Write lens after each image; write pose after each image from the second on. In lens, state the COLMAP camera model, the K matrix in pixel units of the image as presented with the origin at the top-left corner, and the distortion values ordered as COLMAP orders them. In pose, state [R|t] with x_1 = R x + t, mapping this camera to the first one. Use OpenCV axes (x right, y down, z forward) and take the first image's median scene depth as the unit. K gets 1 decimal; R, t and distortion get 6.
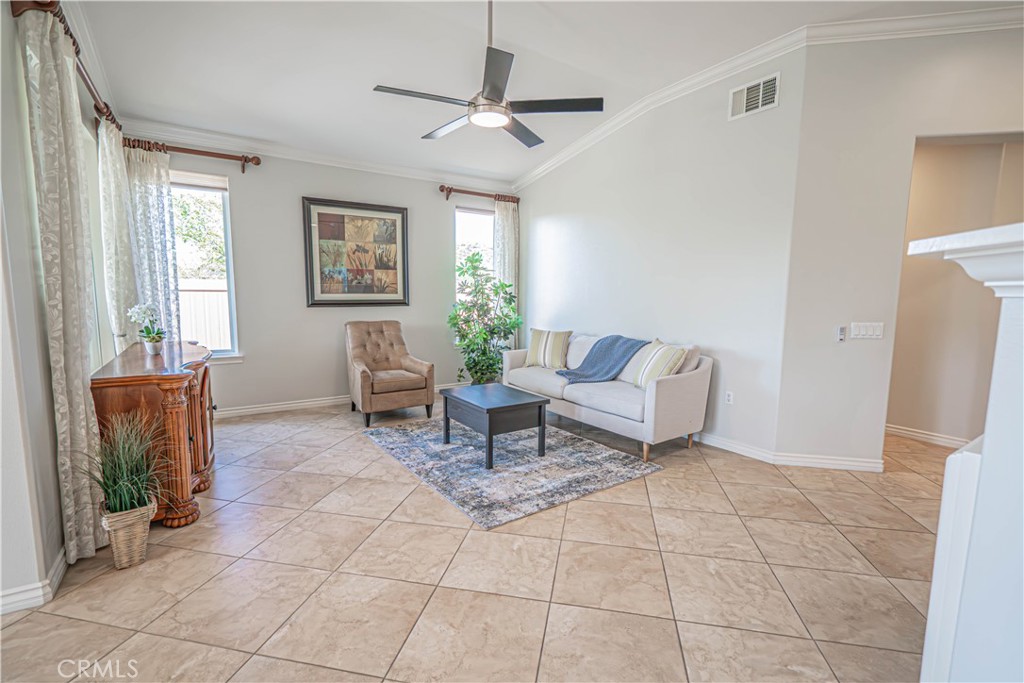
lens RADIAL K [[461.9, 0, 513.8], [0, 461.9, 347.4], [0, 0, 1]] dist [-0.000793, 0.000431]
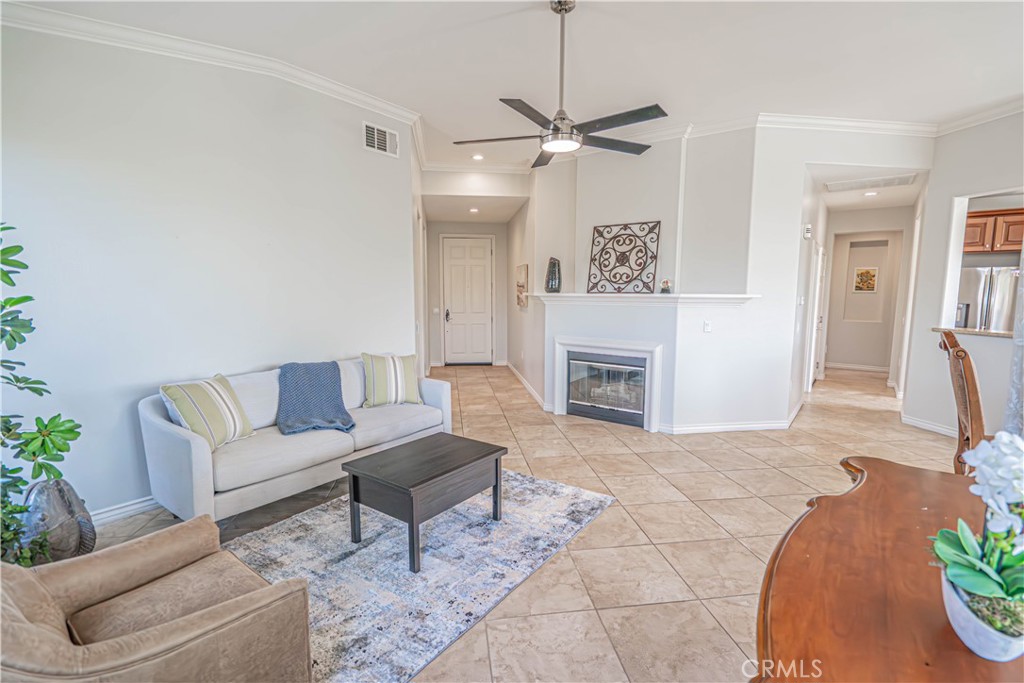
lens RADIAL K [[475.1, 0, 517.2], [0, 475.1, 352.5], [0, 0, 1]] dist [-0.001561, 0.000063]
pose [[-0.337267, -0.125145, 0.933054, -1.182143], [0.104796, 0.979974, 0.169319, -0.257629], [-0.935558, 0.154886, -0.317399, 1.673907]]
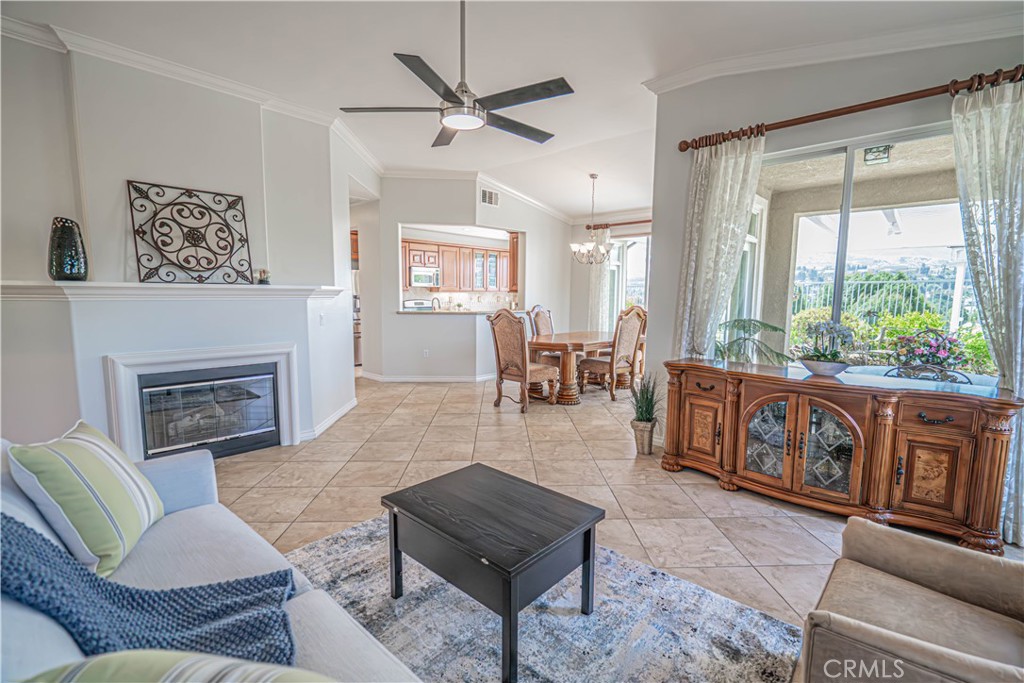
lens RADIAL K [[461.9, 0, 513.8], [0, 461.9, 347.4], [0, 0, 1]] dist [-0.000793, 0.000431]
pose [[-0.971729, 0.010886, -0.235847, 0.085382], [-0.045543, 0.971533, 0.232486, -0.308680], [0.231664, 0.236655, -0.943571, 2.268815]]
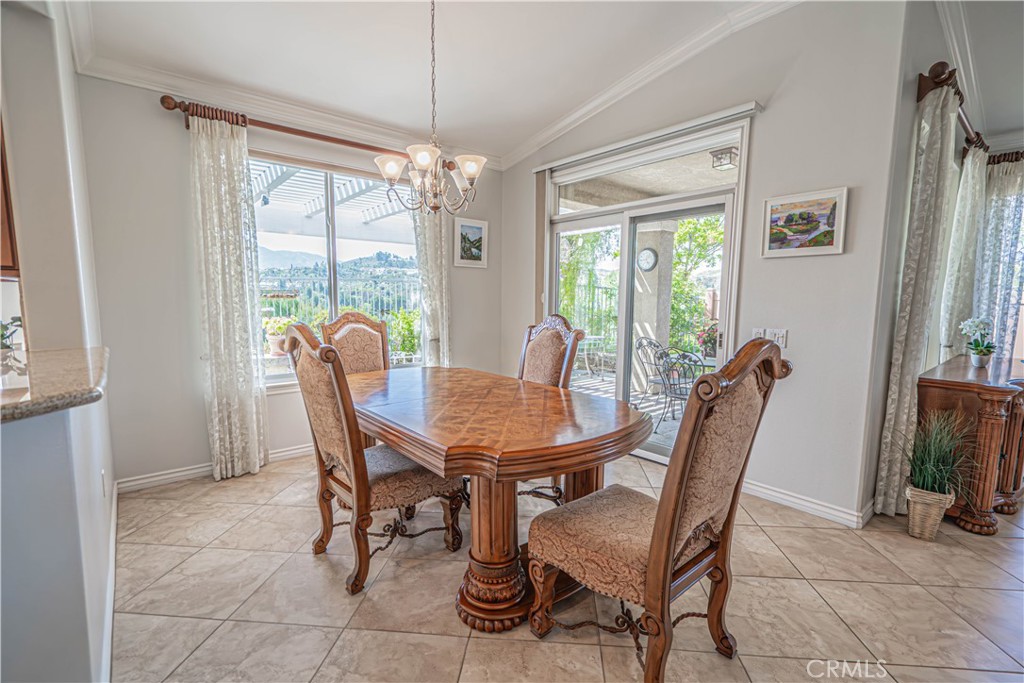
lens RADIAL K [[461.9, 0, 513.8], [0, 461.9, 347.4], [0, 0, 1]] dist [-0.000793, 0.000431]
pose [[0.115674, 0.098822, -0.988359, 0.157402], [-0.124954, 0.988582, 0.084220, 0.020592], [0.985396, 0.113757, 0.126702, -0.215558]]
